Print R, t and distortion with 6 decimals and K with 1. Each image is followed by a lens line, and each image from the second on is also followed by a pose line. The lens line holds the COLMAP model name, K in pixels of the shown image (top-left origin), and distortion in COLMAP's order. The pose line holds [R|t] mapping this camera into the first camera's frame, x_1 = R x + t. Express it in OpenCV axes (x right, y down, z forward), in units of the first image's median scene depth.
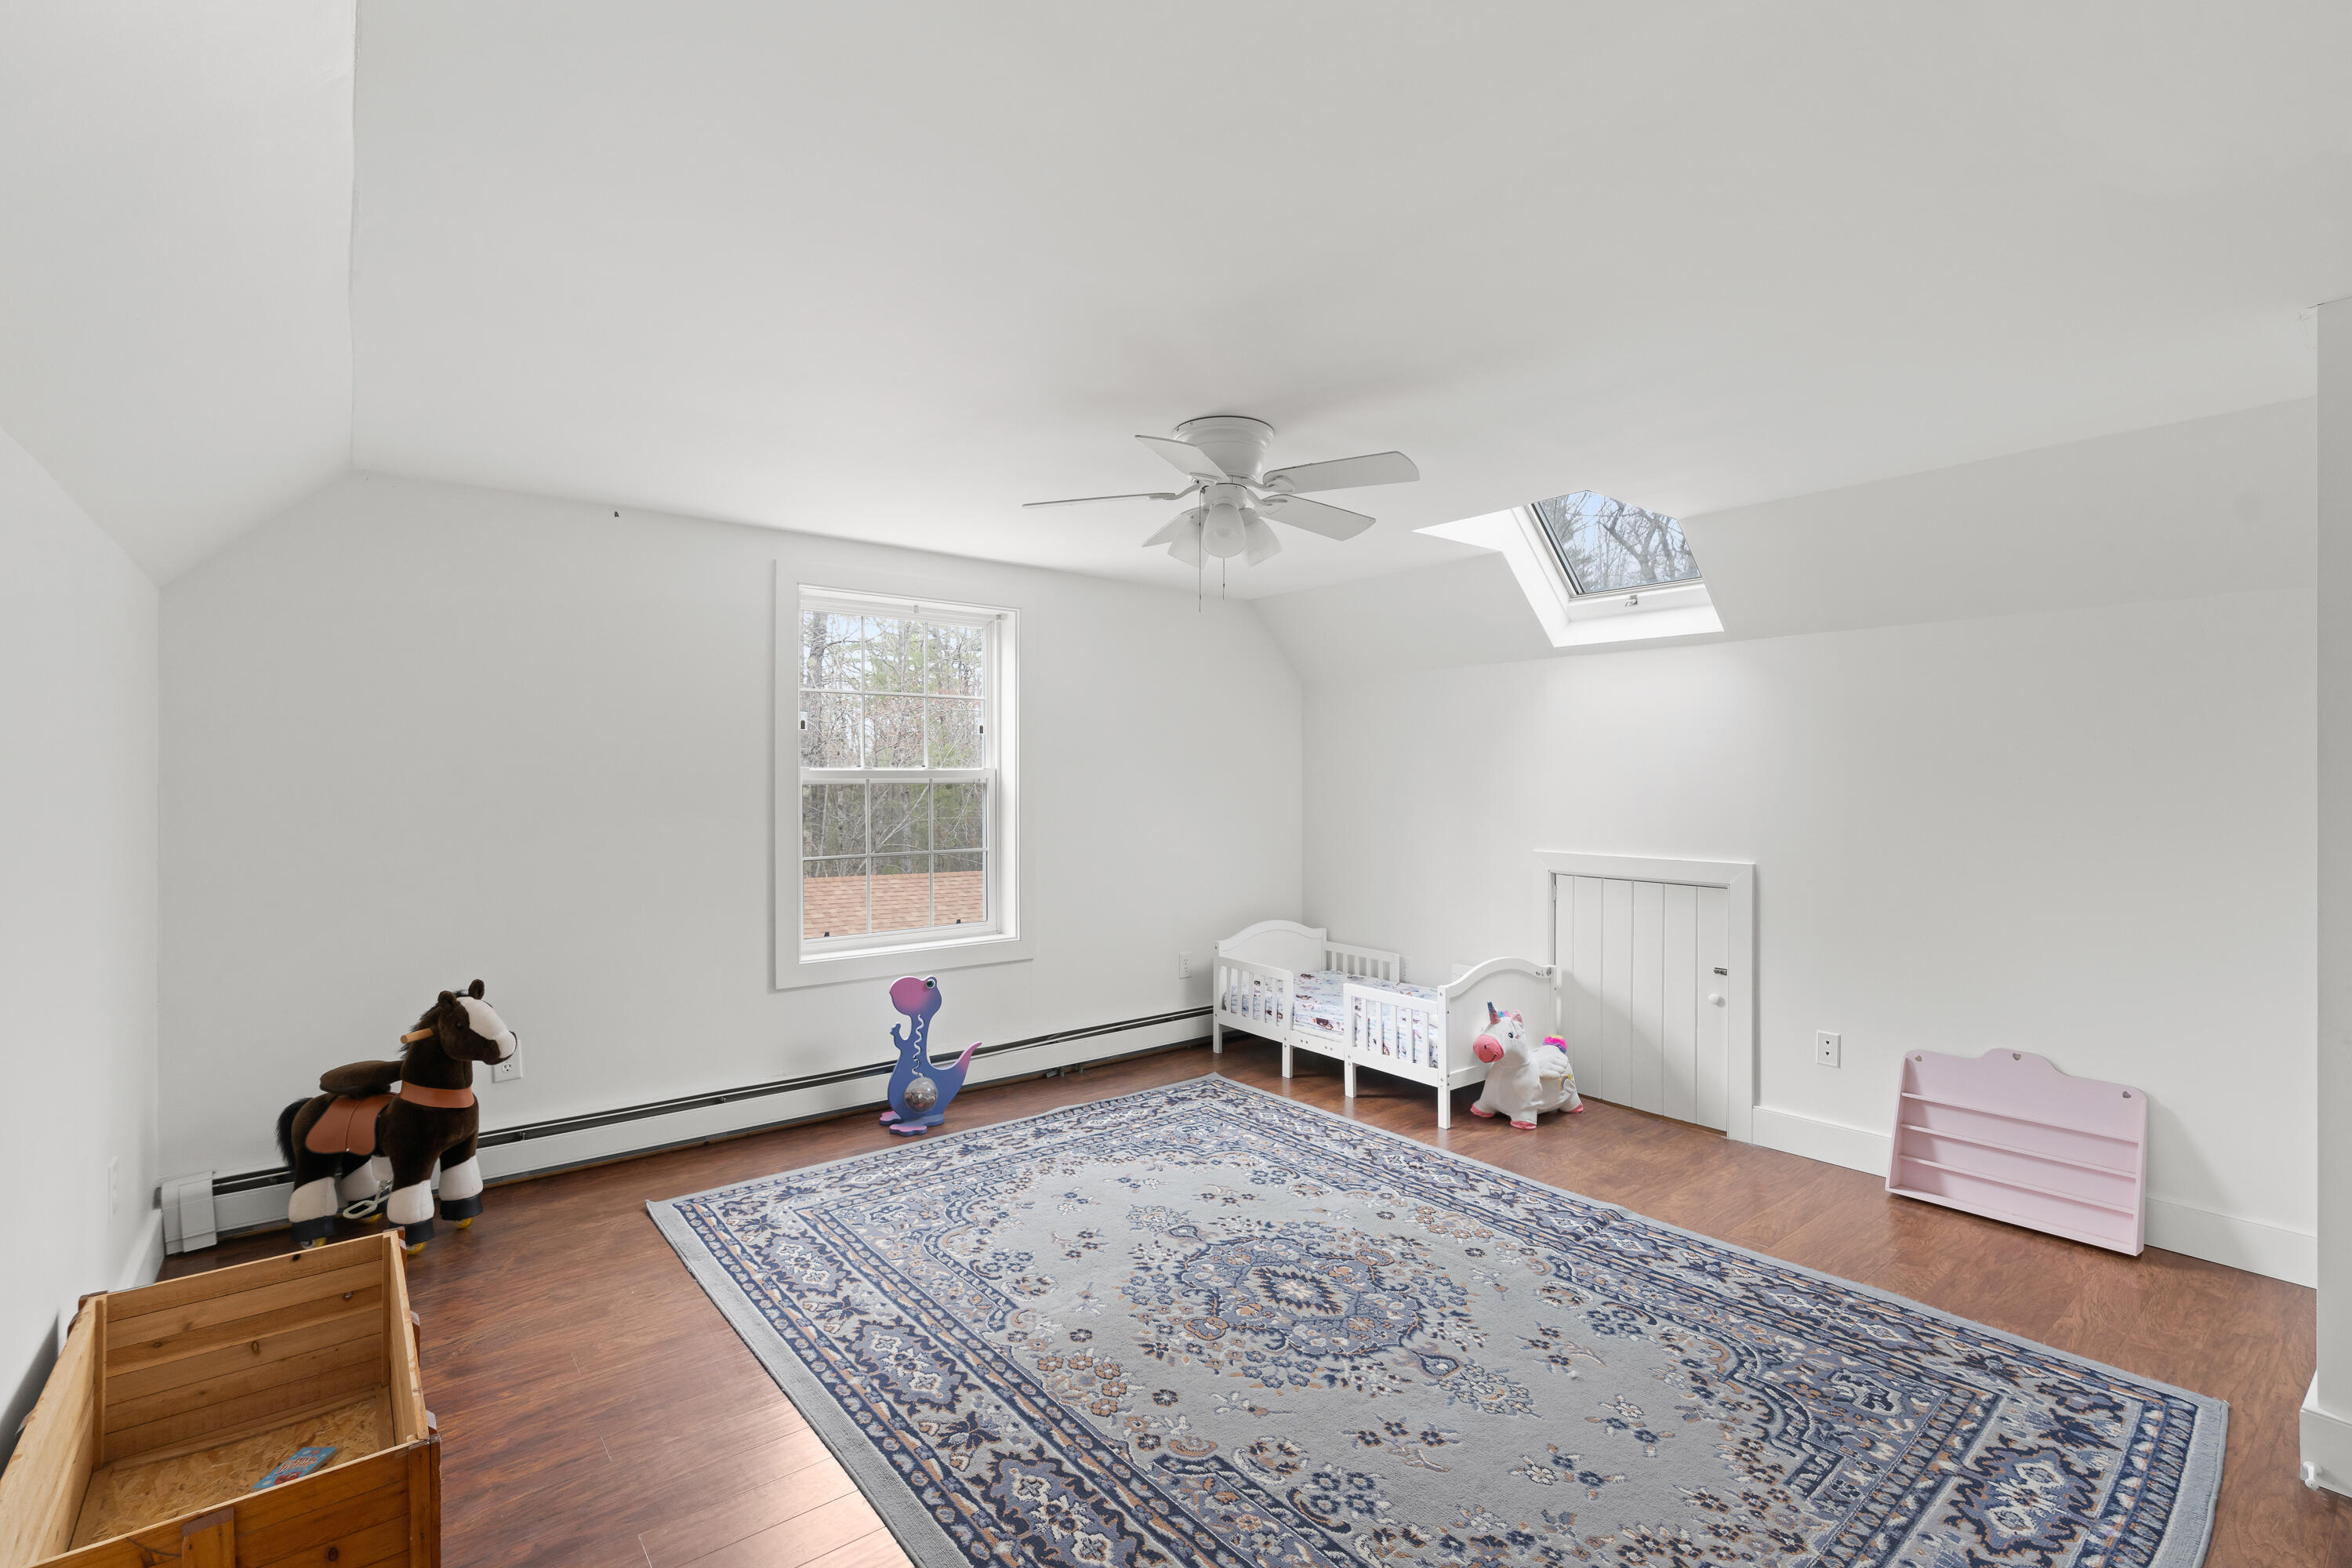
lens RADIAL K [[1059.5, 0, 1175.6], [0, 1059.5, 777.3], [0, 0, 1]] dist [-0.004832, 0.000936]
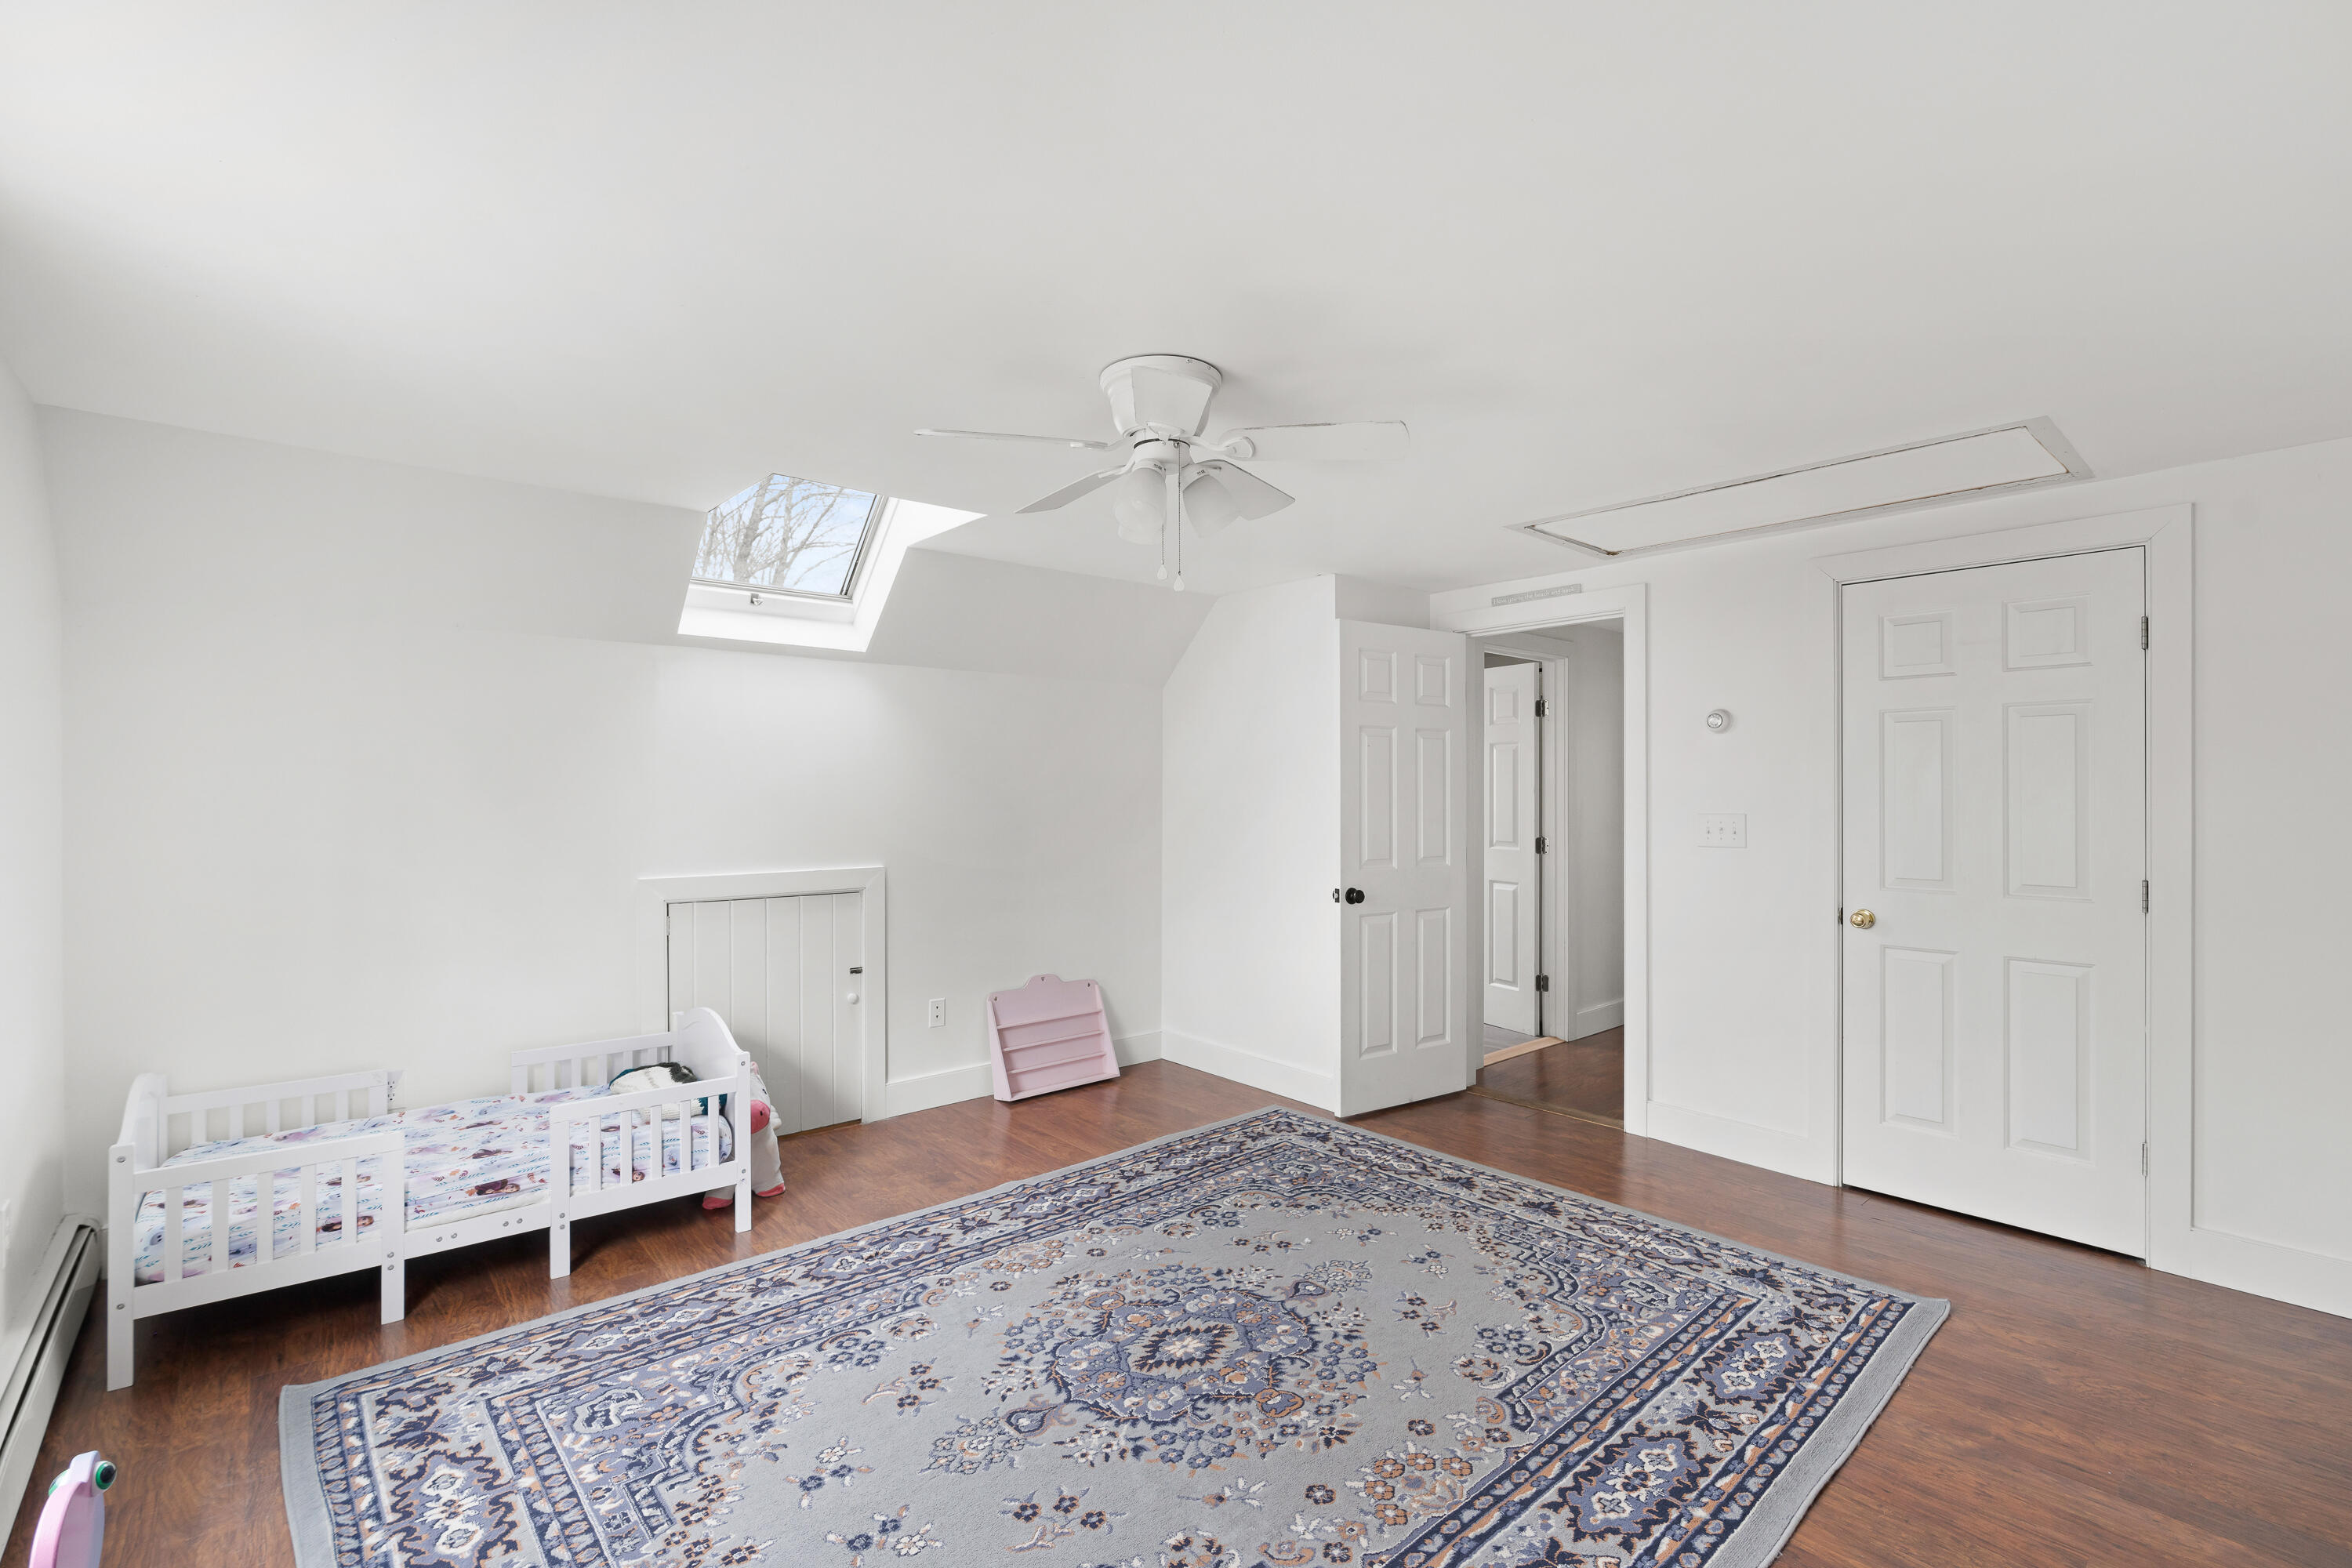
lens RADIAL K [[1042.8, 0, 1176.0], [0, 1042.8, 784.0], [0, 0, 1]] dist [-0.005406, 0.000664]
pose [[-0.035811, 0.003105, 0.999354, -0.856329], [-0.003441, 0.999989, -0.003230, -0.003957], [-0.999353, -0.003554, -0.035800, 1.121287]]
